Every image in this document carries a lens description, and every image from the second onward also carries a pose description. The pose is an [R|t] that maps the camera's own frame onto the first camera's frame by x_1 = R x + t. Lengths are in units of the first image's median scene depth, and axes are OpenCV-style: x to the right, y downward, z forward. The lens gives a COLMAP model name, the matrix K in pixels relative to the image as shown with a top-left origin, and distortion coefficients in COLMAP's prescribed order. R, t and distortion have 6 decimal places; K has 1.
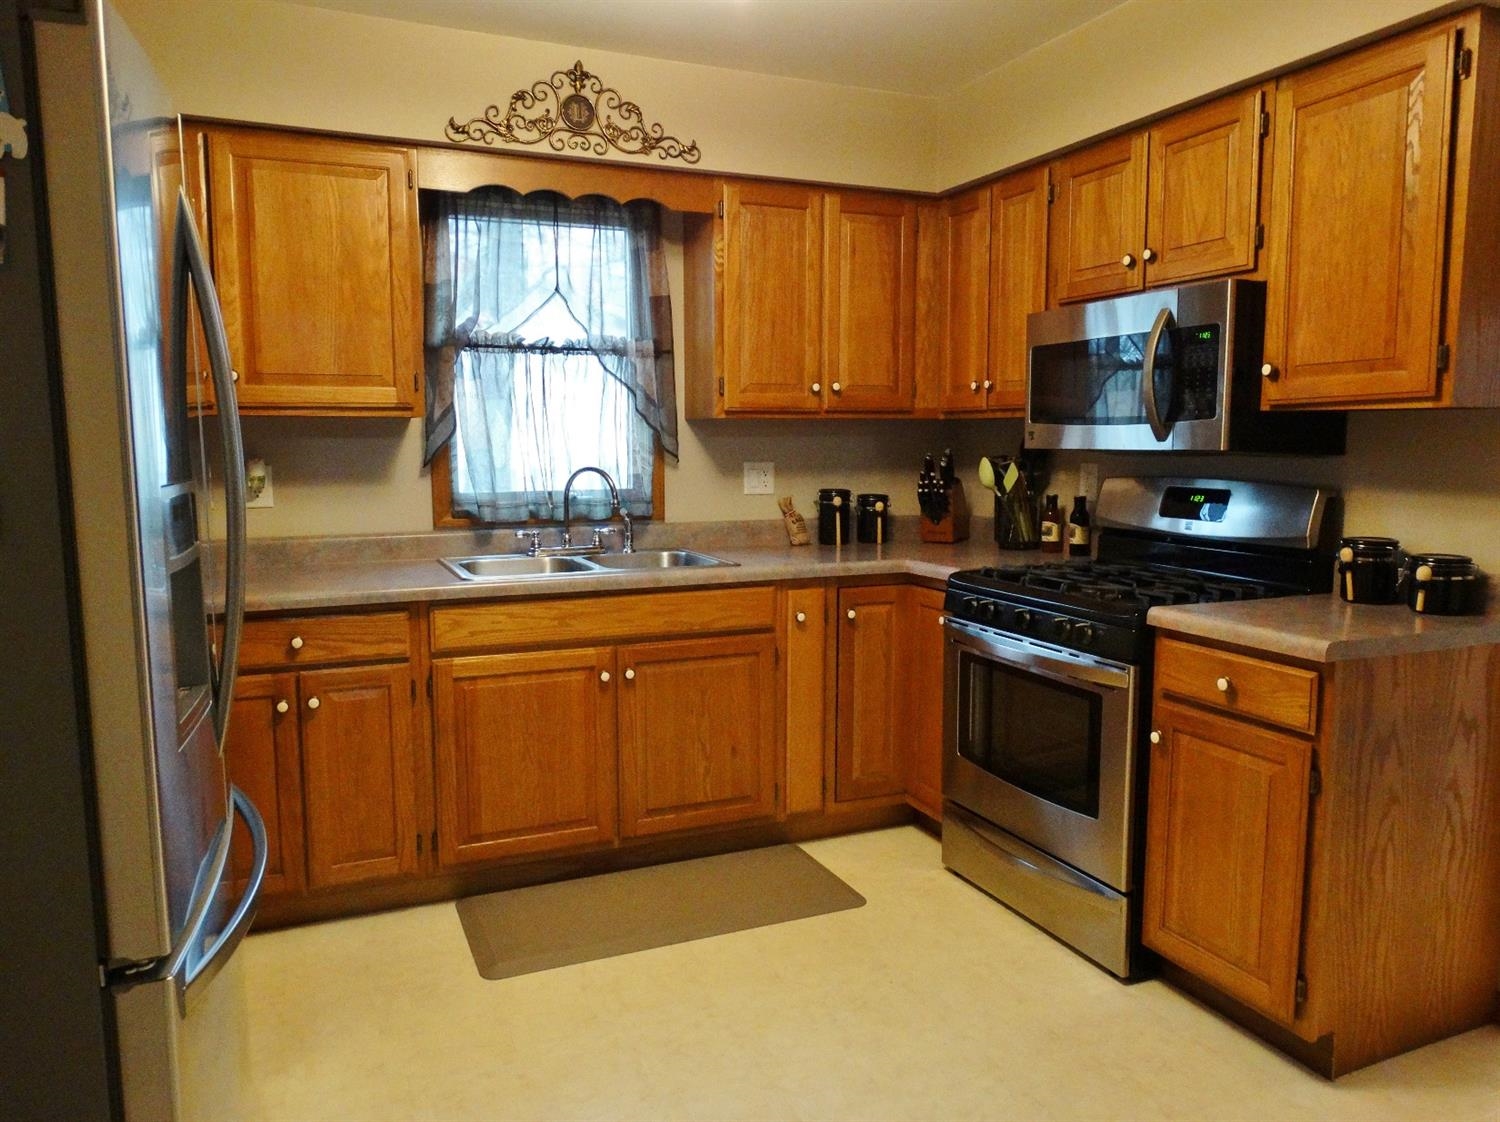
lens RADIAL K [[1059.8, 0, 750.0], [0, 1059.8, 561.0], [0, 0, 1]] dist [-0.002402, 0.001668]
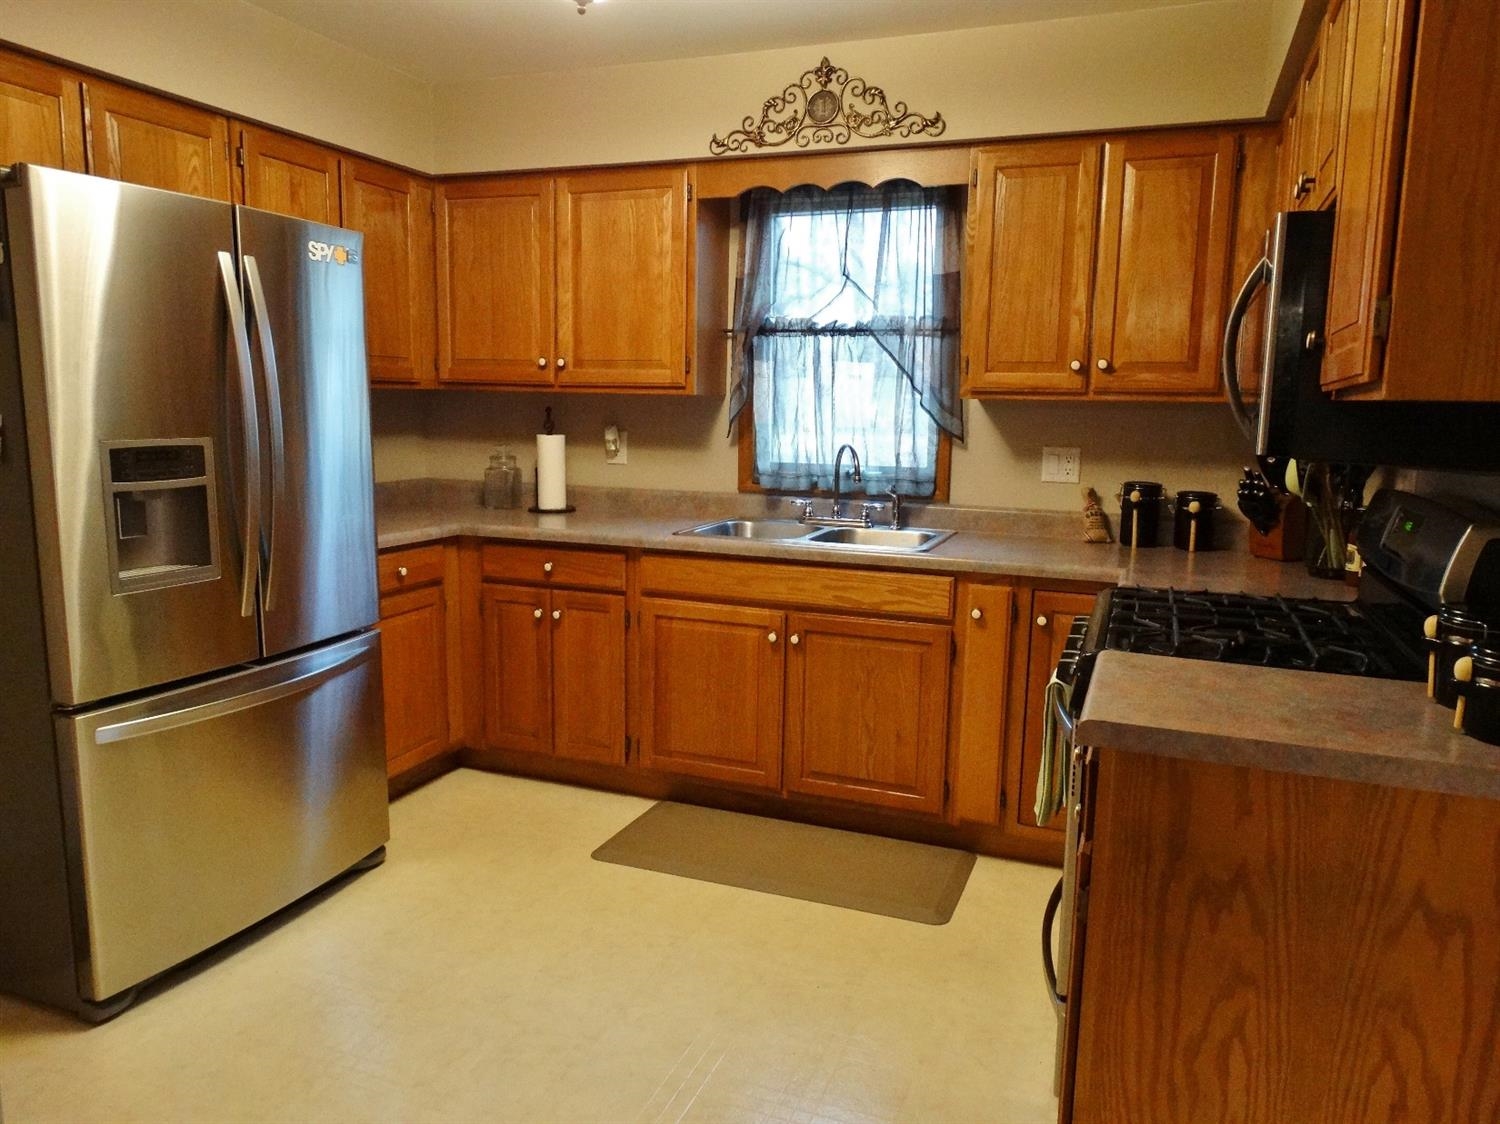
lens RADIAL K [[1059.8, 0, 750.0], [0, 1059.8, 562.0], [0, 0, 1]] dist [-0.002402, 0.001668]
pose [[0.711550, 0.120009, -0.692311, 0.558609], [-0.100877, 0.992547, 0.068373, -0.037017], [0.695356, 0.021187, 0.718353, 0.194766]]
